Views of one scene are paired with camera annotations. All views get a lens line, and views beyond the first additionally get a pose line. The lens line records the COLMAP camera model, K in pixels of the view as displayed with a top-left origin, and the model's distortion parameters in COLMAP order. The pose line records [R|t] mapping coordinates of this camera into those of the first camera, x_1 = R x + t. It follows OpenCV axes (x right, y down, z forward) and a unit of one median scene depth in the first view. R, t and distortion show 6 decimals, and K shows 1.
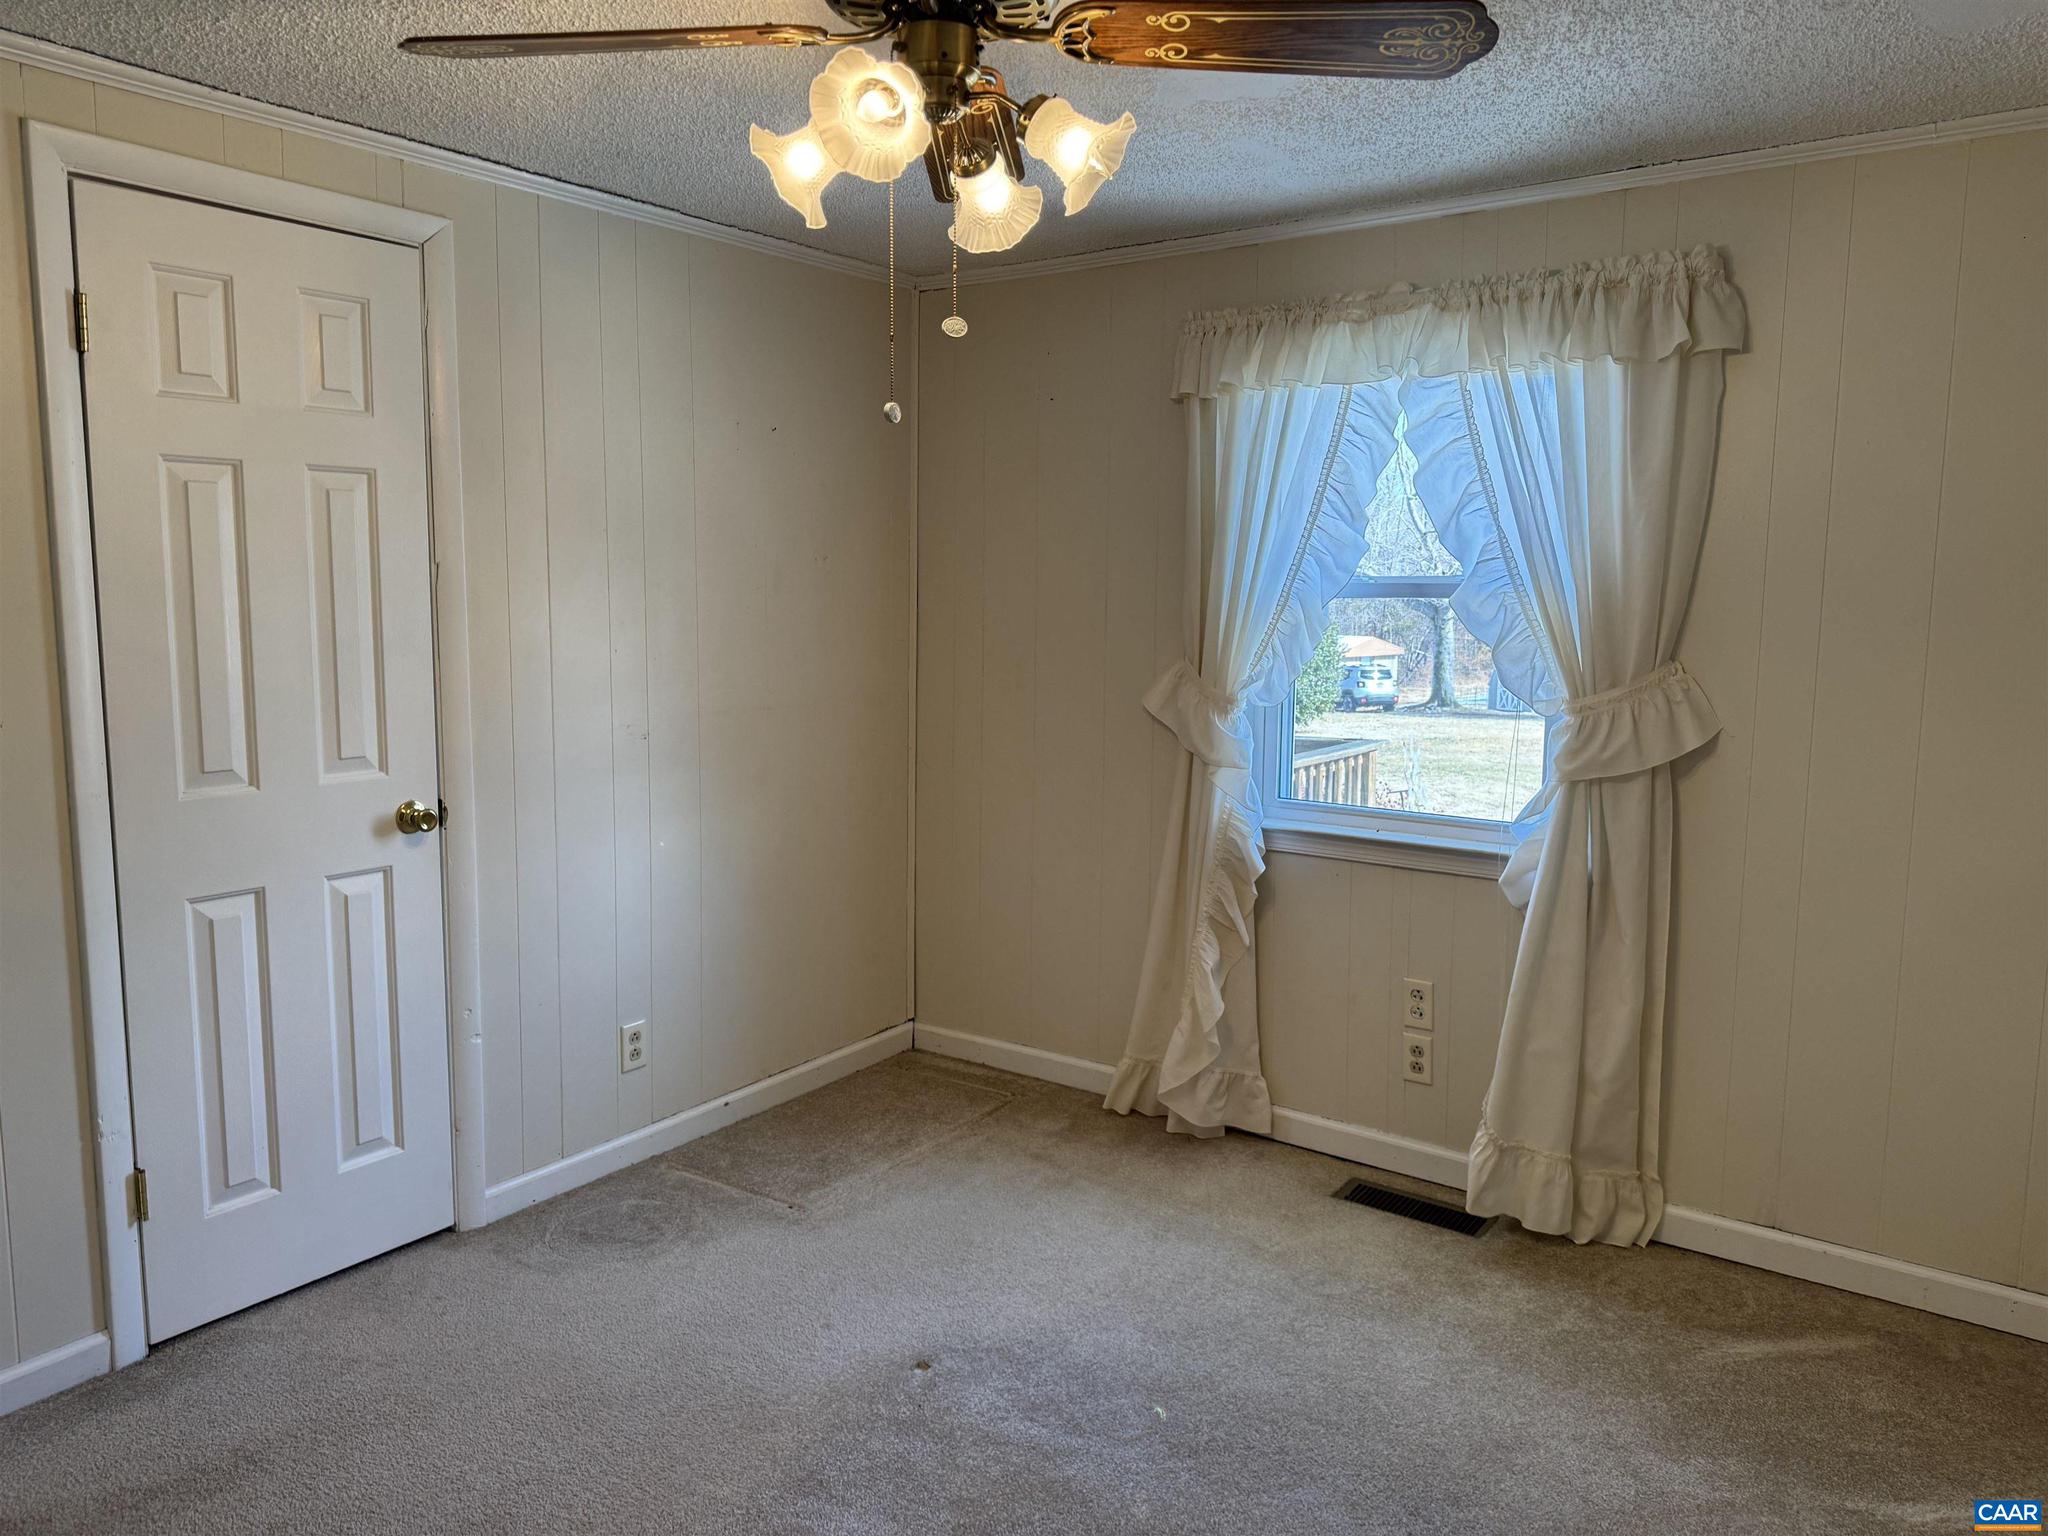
lens RADIAL K [[1416.0, 0, 1024.9], [0, 1416.0, 759.5], [0, 0, 1]] dist [0.008737, -0.000792]
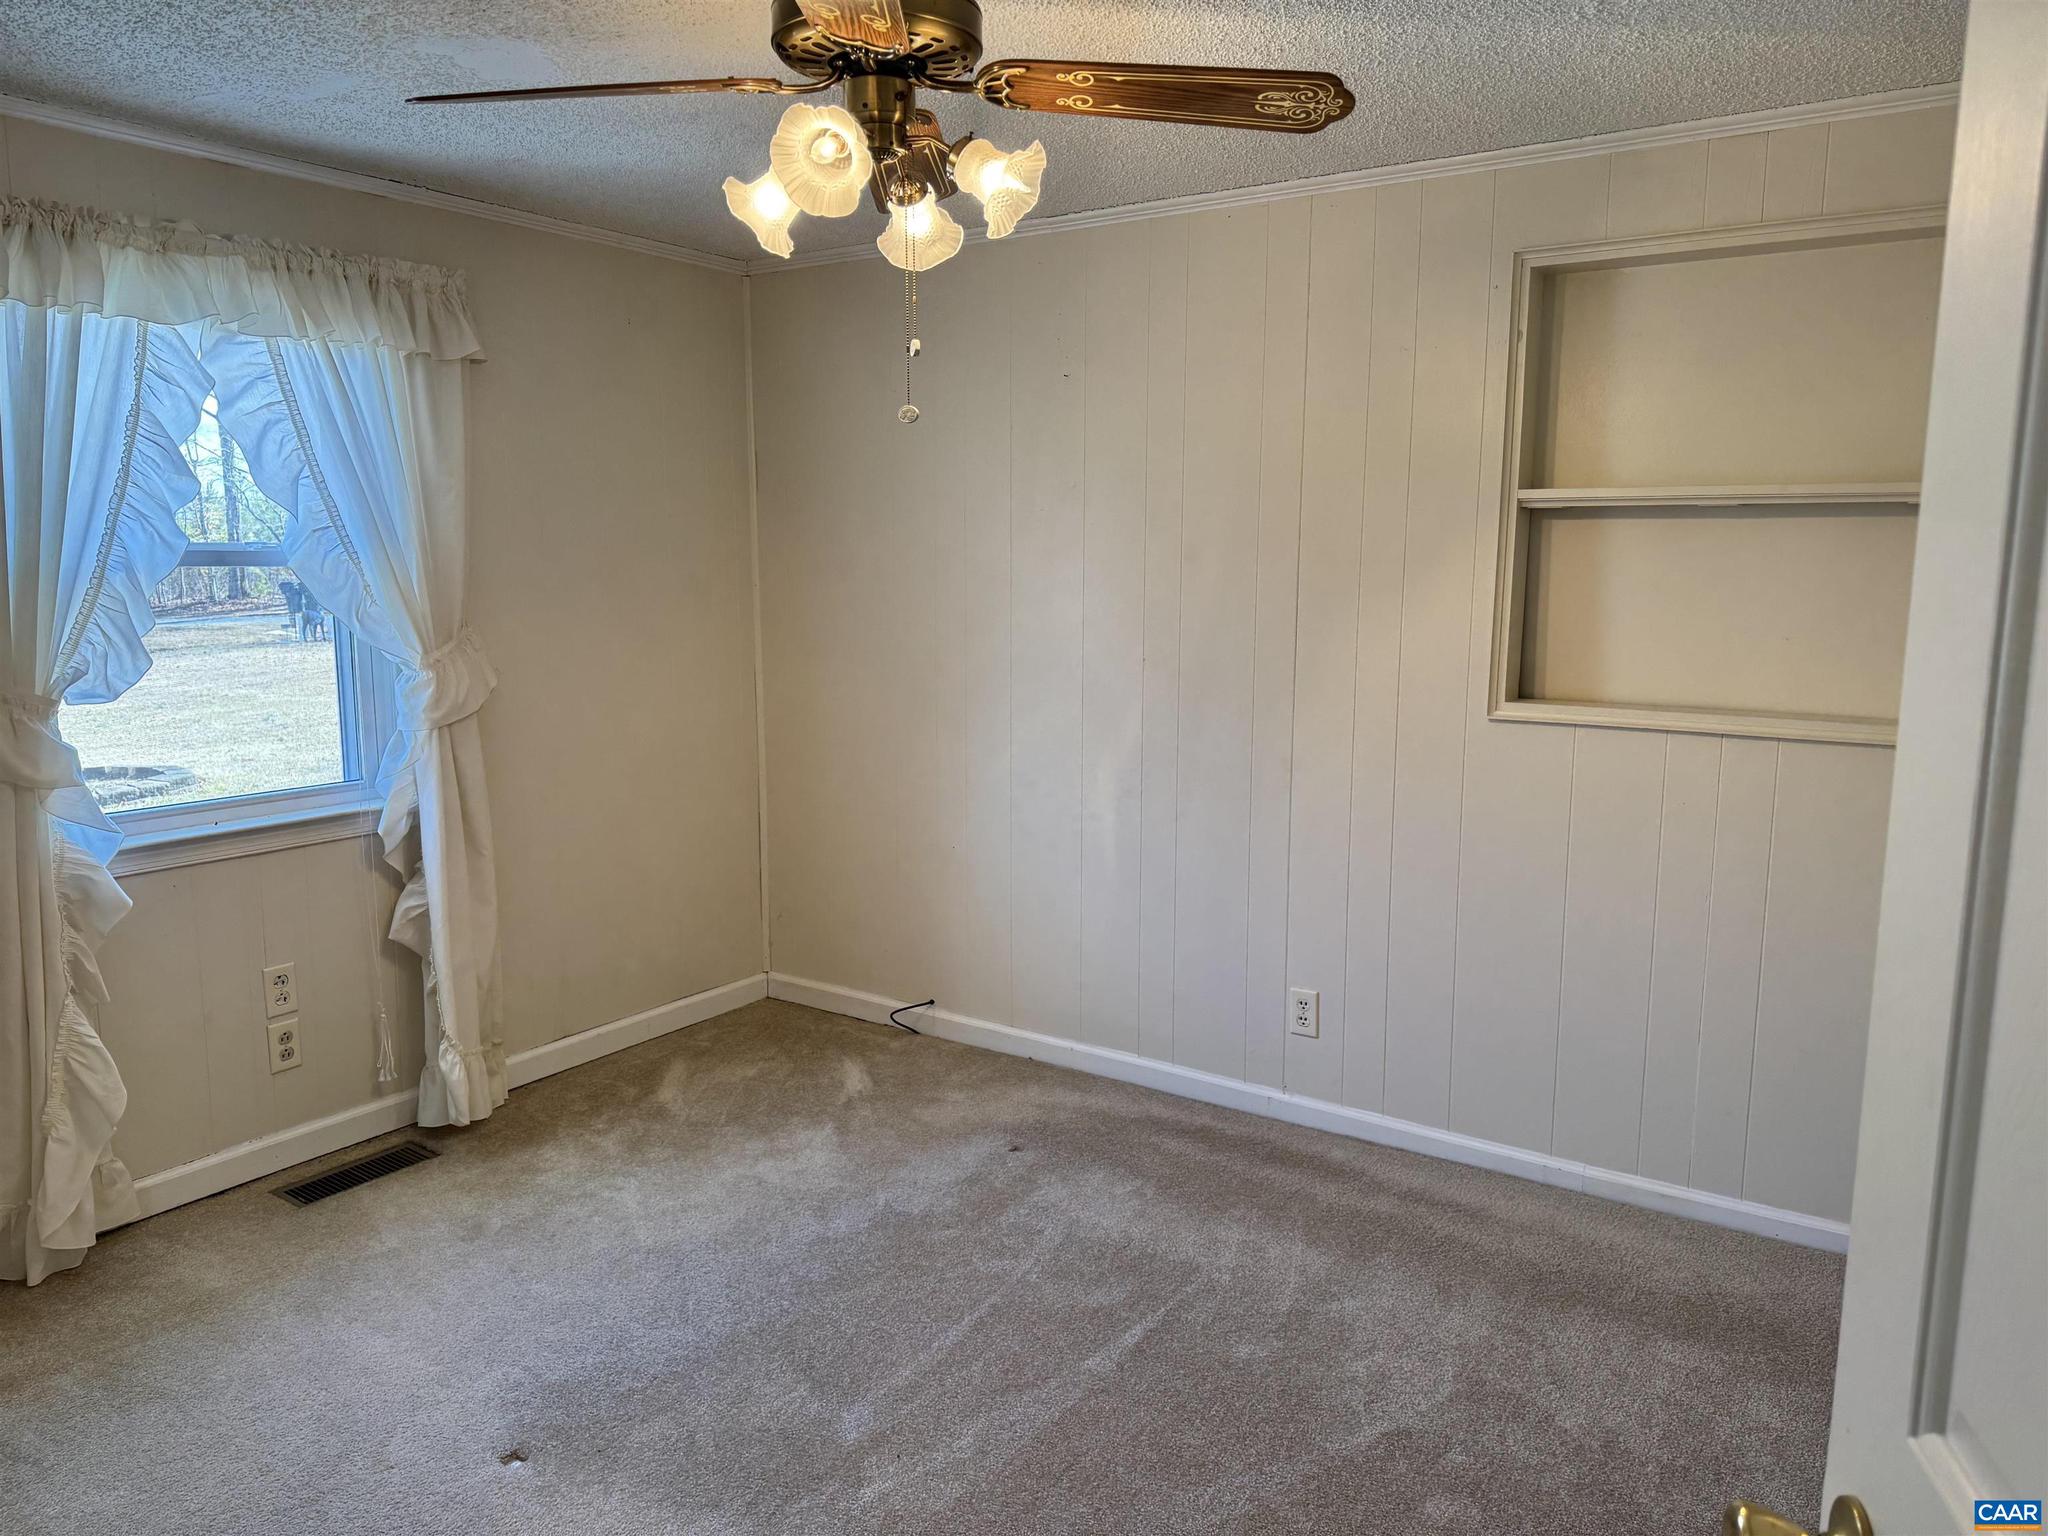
lens RADIAL K [[1418.2, 0, 1036.9], [0, 1418.2, 761.9], [0, 0, 1]] dist [0.121234, -0.176168]
pose [[-0.043240, -0.153517, 0.987200, -0.742972], [0.114187, 0.980889, 0.157537, -0.080645], [-0.992518, 0.119538, -0.024884, 0.535485]]
